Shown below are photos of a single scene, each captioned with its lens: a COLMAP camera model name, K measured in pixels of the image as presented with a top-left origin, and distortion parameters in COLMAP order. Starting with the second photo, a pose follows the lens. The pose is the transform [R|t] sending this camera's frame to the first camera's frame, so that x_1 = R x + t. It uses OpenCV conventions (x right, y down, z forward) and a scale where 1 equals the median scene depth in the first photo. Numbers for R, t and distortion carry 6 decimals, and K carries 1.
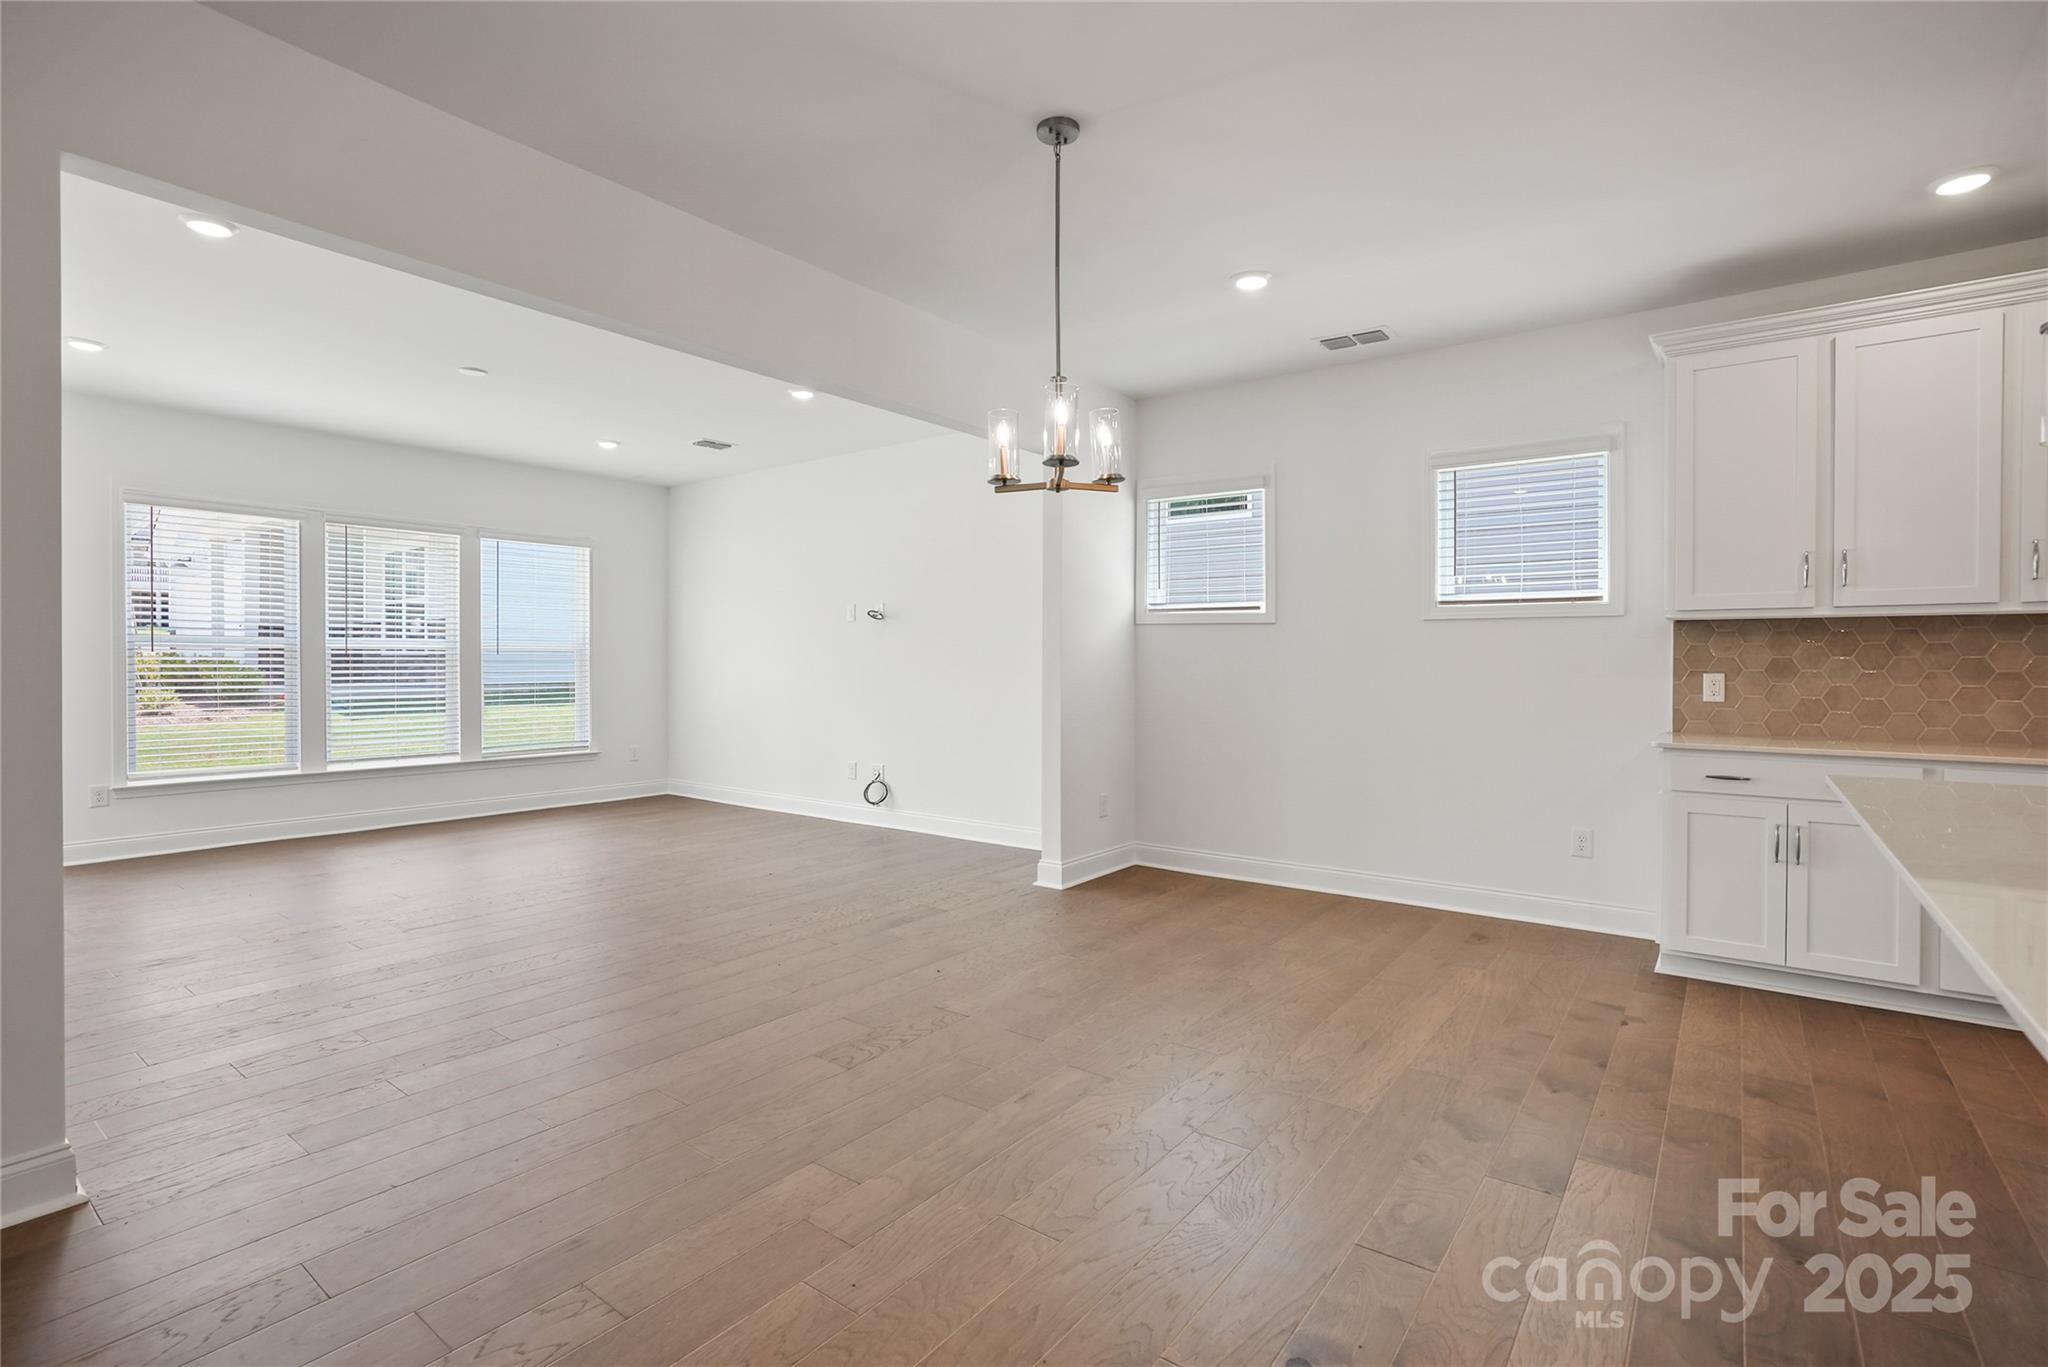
lens RADIAL K [[965.9, 0, 1018.5], [0, 965.9, 669.8], [0, 0, 1]] dist [-0.002764, -0.000187]
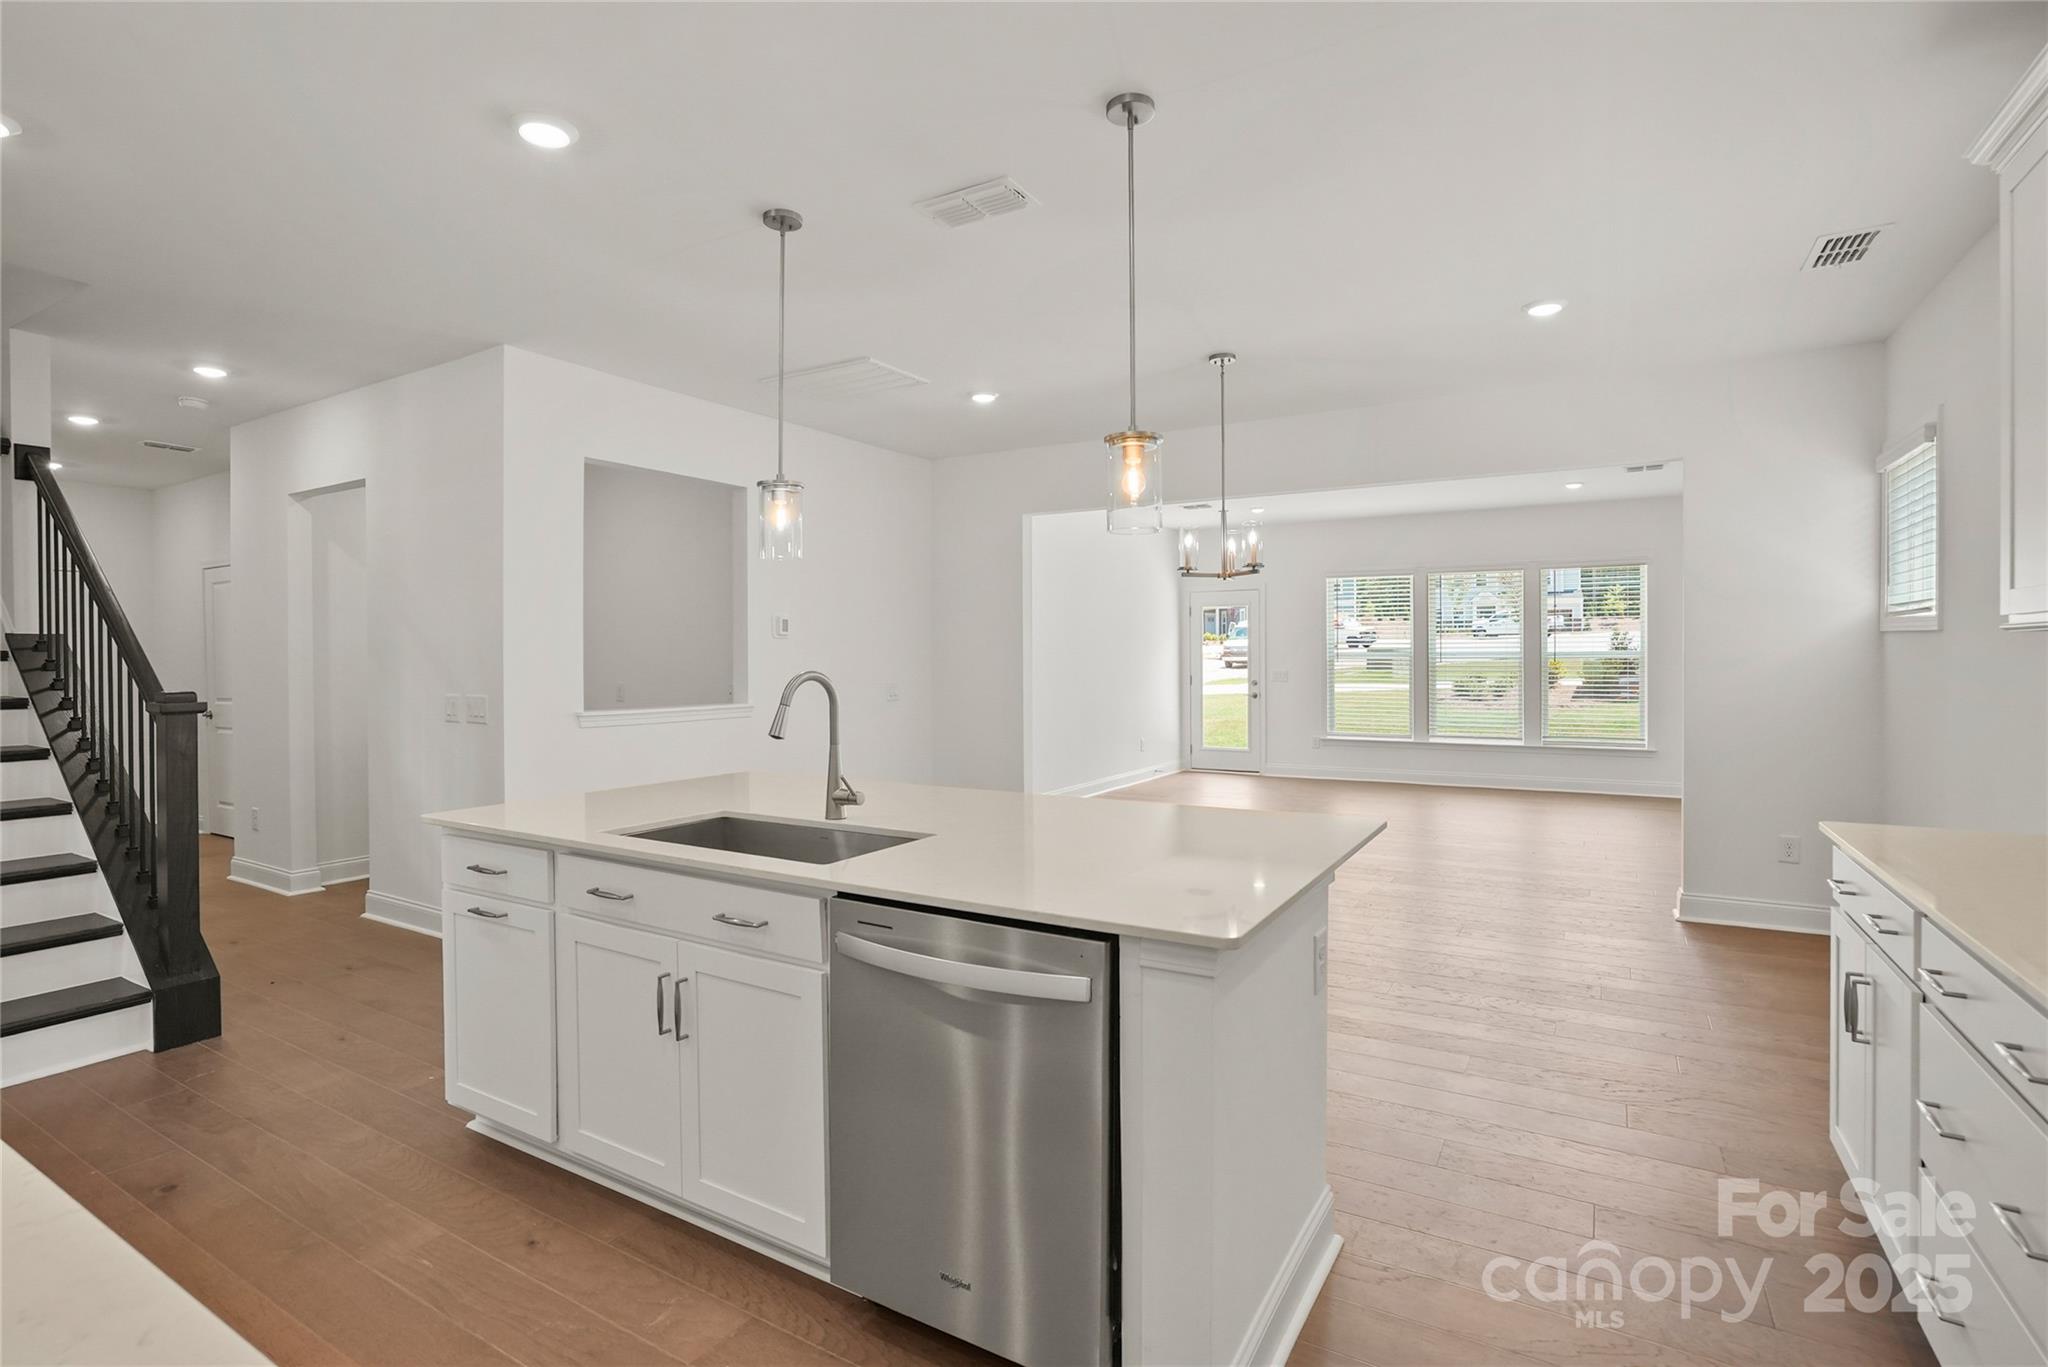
lens RADIAL K [[965.9, 0, 1027.0], [0, 965.9, 670.8], [0, 0, 1]] dist [-0.002764, -0.000187]
pose [[0.103298, 0.011032, -0.994589, 1.329689], [0.001284, 0.999936, 0.011225, -0.042584], [0.994650, -0.002437, 0.103278, 0.414817]]
